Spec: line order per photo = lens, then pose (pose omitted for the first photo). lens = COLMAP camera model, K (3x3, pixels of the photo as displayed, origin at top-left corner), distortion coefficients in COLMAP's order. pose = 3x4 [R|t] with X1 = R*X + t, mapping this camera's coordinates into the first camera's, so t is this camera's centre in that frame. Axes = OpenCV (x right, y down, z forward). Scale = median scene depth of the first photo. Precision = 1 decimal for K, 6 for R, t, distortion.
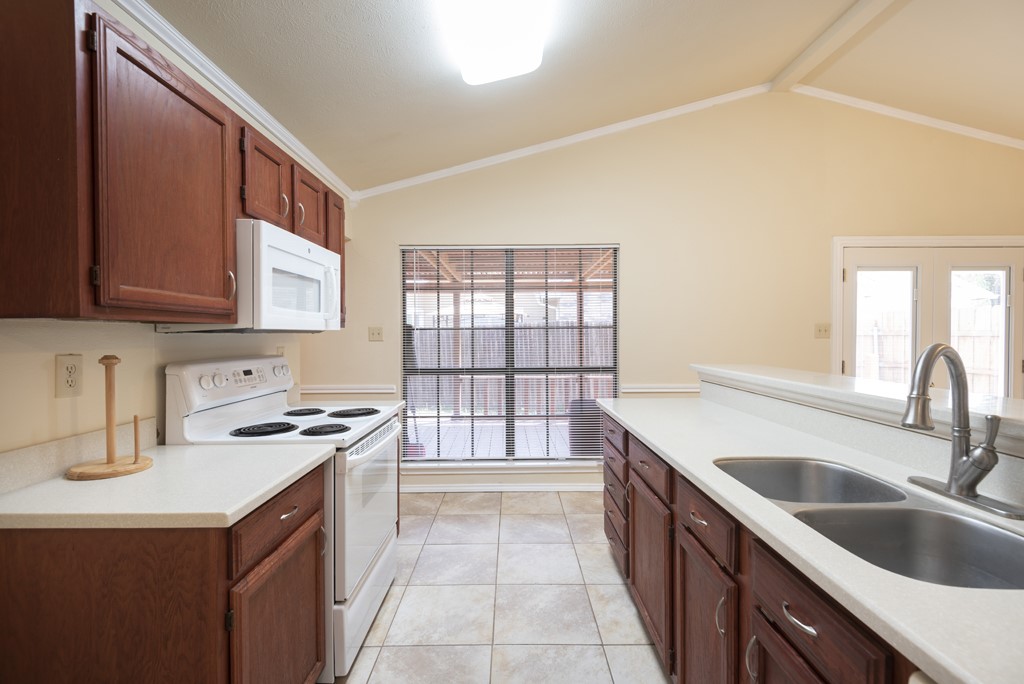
lens RADIAL K [[461.3, 0, 512.4], [0, 461.3, 337.6], [0, 0, 1]] dist [0.027443, -0.014347]
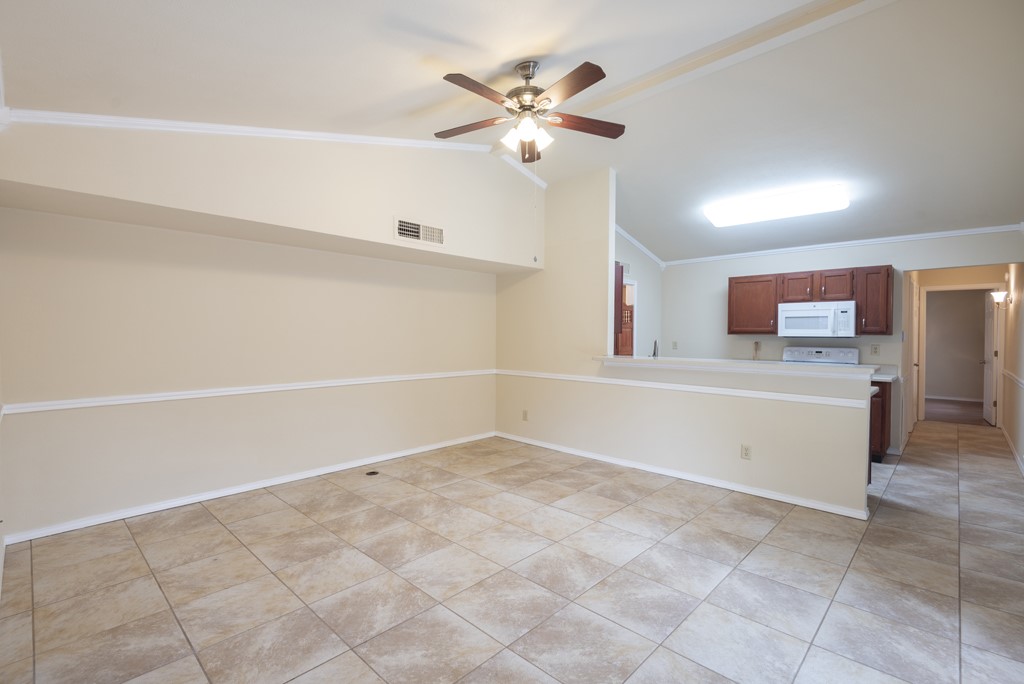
lens RADIAL K [[461.3, 0, 508.5], [0, 461.3, 340.0], [0, 0, 1]] dist [0.027443, -0.014347]
pose [[-0.695833, 0.008010, -0.718159, 1.501030], [-0.011944, 0.999670, 0.022722, -0.020725], [0.718104, 0.024388, -0.695508, 0.889128]]
